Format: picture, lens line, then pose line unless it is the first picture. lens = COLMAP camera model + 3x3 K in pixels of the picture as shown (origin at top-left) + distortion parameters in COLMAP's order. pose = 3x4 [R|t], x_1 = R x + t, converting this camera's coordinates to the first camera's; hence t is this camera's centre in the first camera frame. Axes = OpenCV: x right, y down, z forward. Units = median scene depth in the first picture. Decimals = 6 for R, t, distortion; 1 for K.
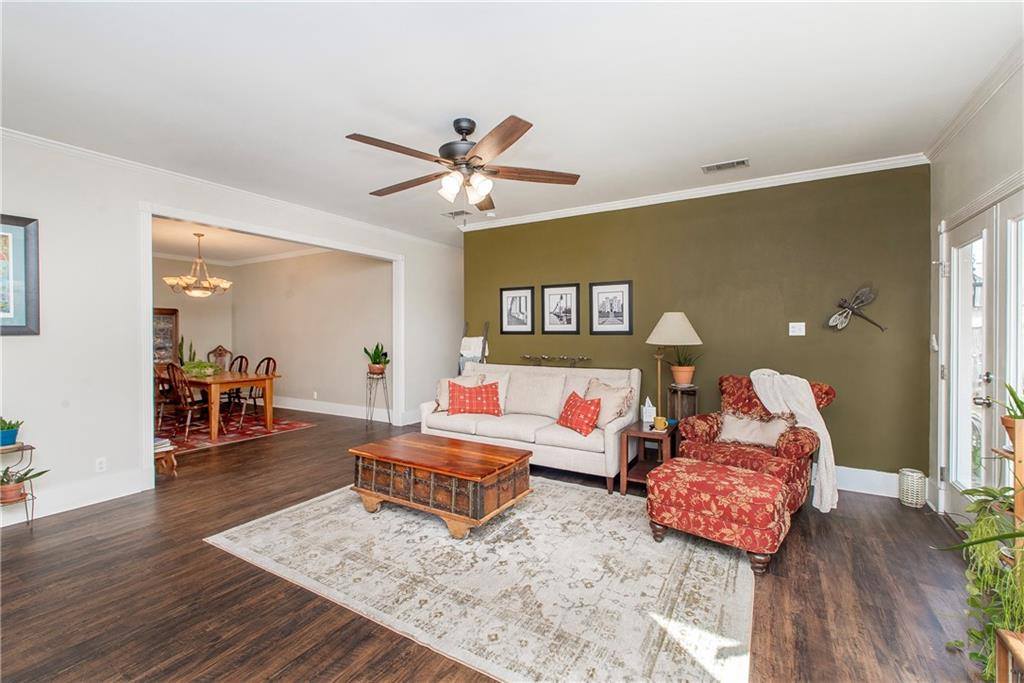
lens RADIAL K [[424.3, 0, 519.3], [0, 424.3, 338.0], [0, 0, 1]] dist [-0.001332, -0.000239]
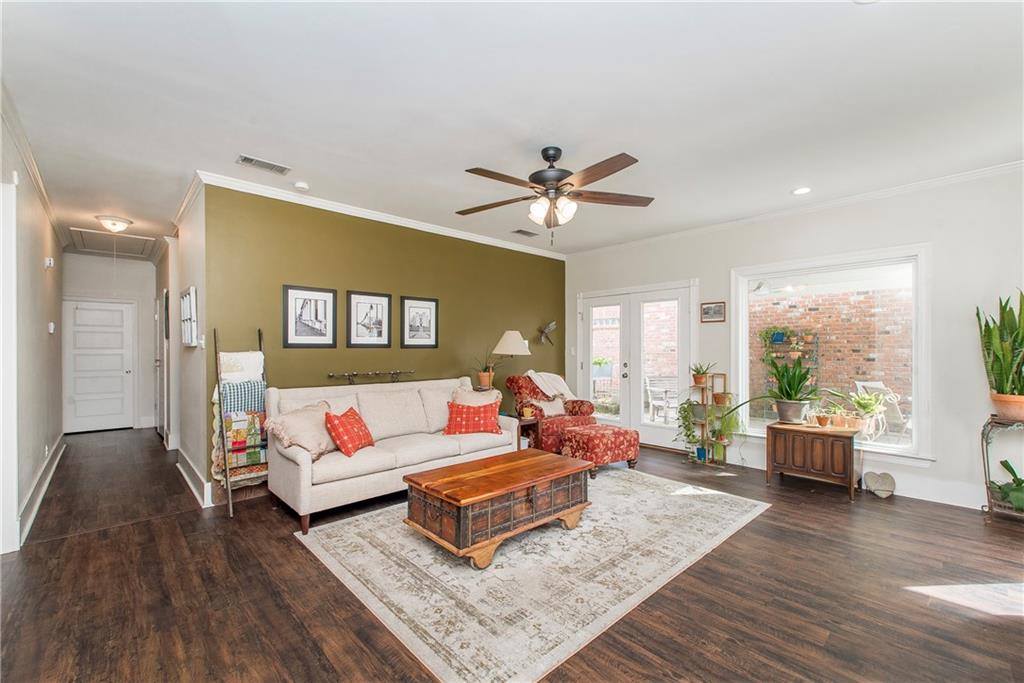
lens RADIAL K [[441.6, 0, 507.0], [0, 441.6, 342.9], [0, 0, 1]] dist [0.012602, -0.004959]
pose [[0.290003, 0.012838, 0.956940, -0.756630], [0.013503, 0.999756, -0.017505, 0.001553], [-0.956930, 0.017998, 0.289759, 0.471095]]
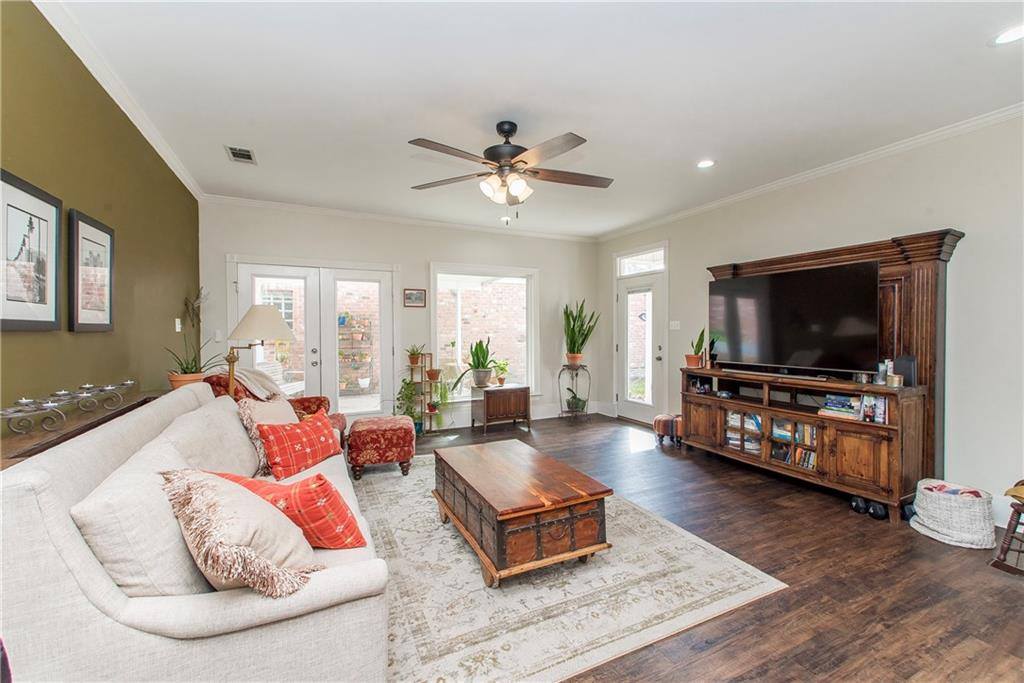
lens RADIAL K [[441.6, 0, 528.6], [0, 441.6, 331.6], [0, 0, 1]] dist [0.012602, -0.004959]
pose [[-0.849796, 0.007203, 0.527062, -0.453475], [0.017308, 0.999749, 0.014244, -0.006693], [-0.526827, 0.021227, -0.849707, 1.149130]]
